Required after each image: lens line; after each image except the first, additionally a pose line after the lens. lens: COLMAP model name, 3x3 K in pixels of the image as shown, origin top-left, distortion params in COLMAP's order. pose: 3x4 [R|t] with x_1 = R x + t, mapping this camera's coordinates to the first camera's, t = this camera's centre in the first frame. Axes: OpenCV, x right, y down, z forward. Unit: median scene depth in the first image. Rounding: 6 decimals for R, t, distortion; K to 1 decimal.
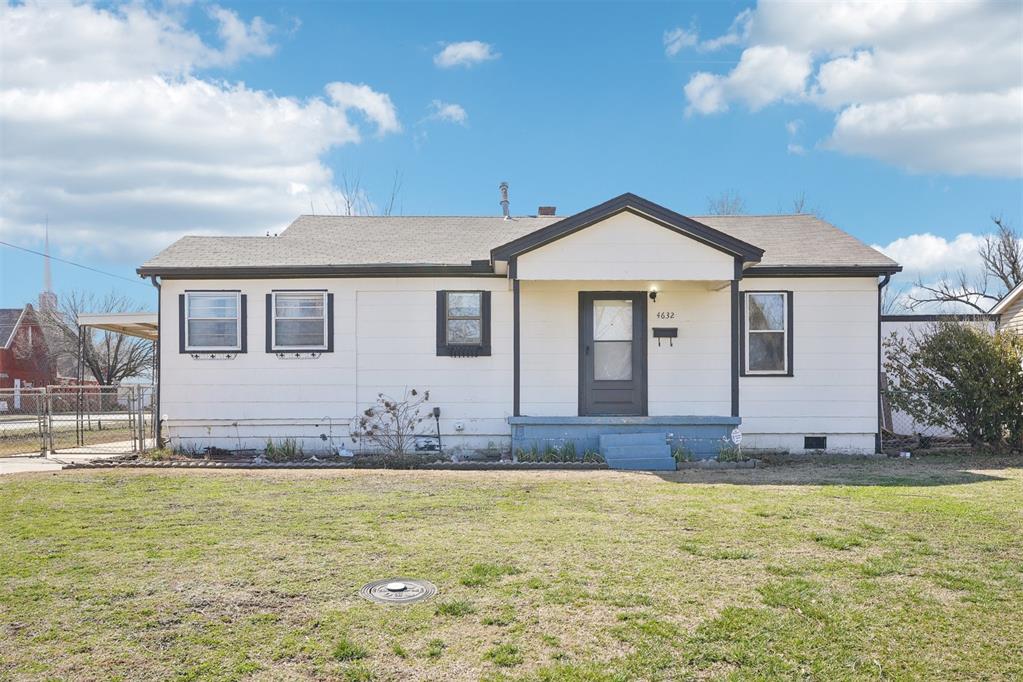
lens RADIAL K [[882.6, 0, 514.1], [0, 882.6, 406.4], [0, 0, 1]] dist [-0.006127, -0.001308]
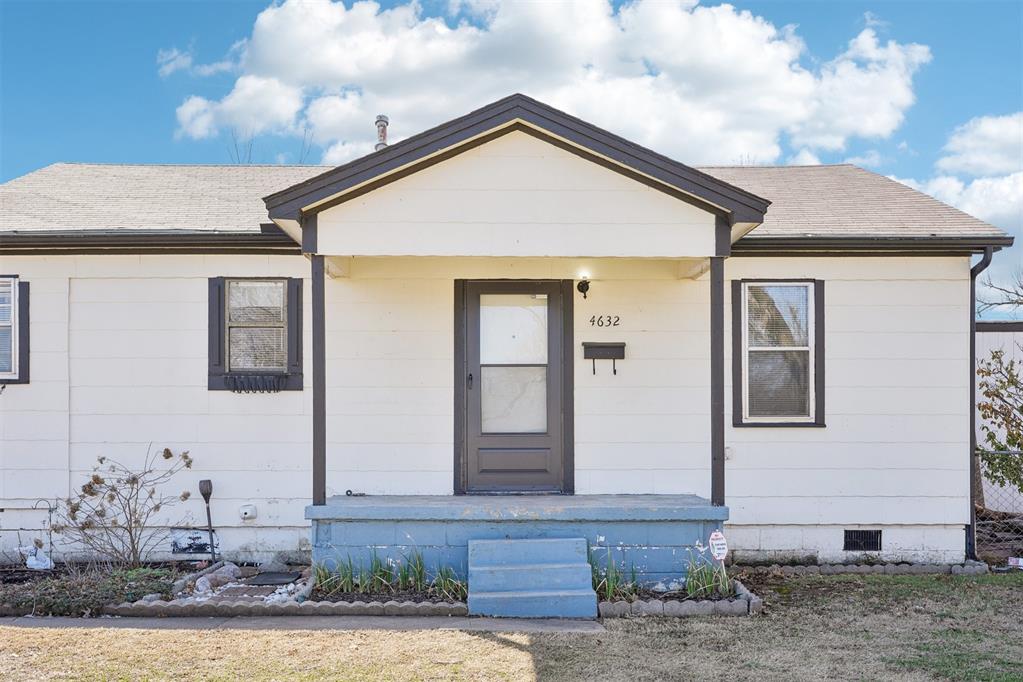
lens RADIAL K [[1026.8, 0, 507.1], [0, 1026.8, 419.2], [0, 0, 1]] dist [-0.006139, -0.005490]
pose [[0.999997, 0.002594, 0.000095, 0.108240], [-0.002593, 0.999970, -0.007293, -0.033854], [-0.000114, 0.007292, 0.999973, 0.327541]]
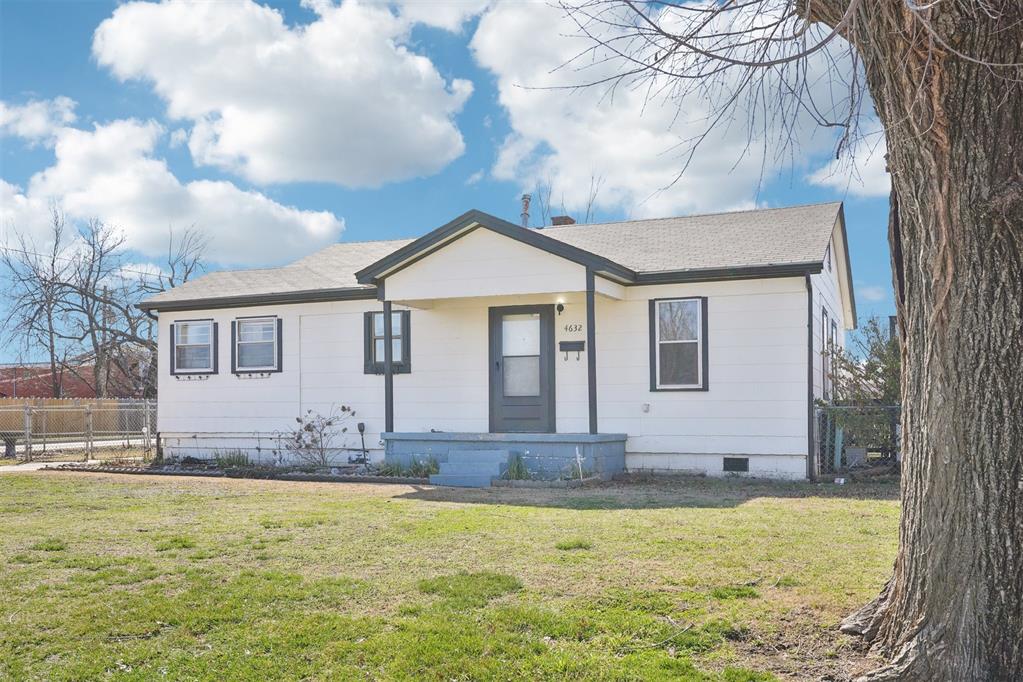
lens RADIAL K [[943.3, 0, 508.5], [0, 943.3, 417.0], [0, 0, 1]] dist [0.000297, 0.000496]
pose [[0.920870, 0.002902, -0.389860, 0.511751], [-0.004117, 0.999989, -0.002283, -0.004022], [0.389849, 0.003708, 0.920871, 0.028258]]
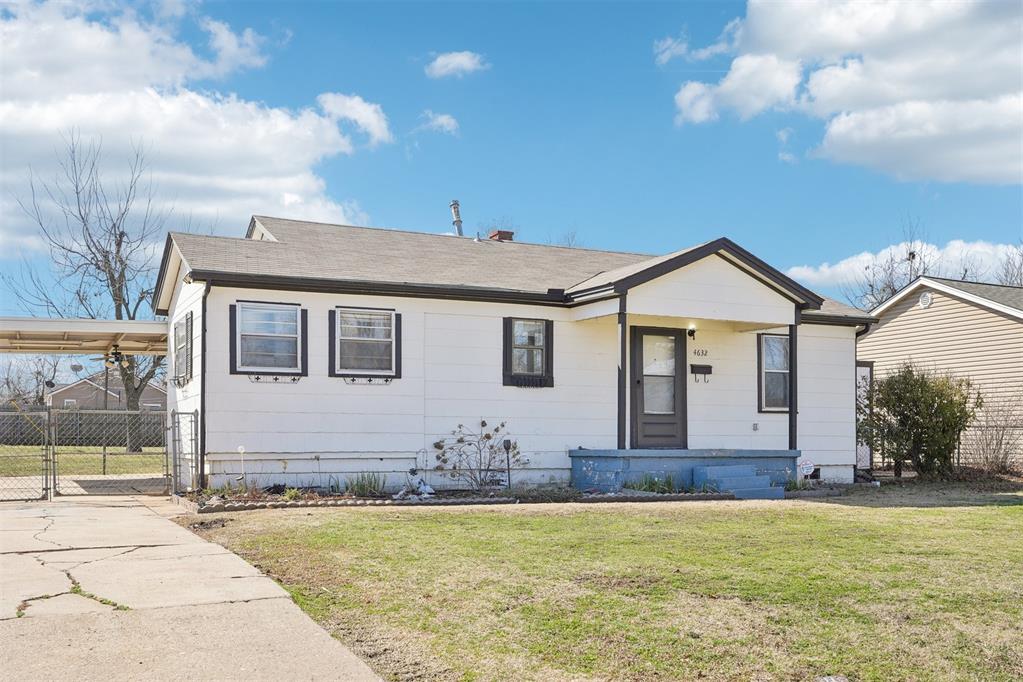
lens RADIAL K [[994.7, 0, 511.1], [0, 994.7, 418.7], [0, 0, 1]] dist [0.000020, -0.000534]
pose [[0.913227, 0.014410, 0.407197, -0.515996], [-0.005498, 0.999719, -0.023047, 0.003148], [-0.407415, 0.018809, 0.913050, 0.018470]]
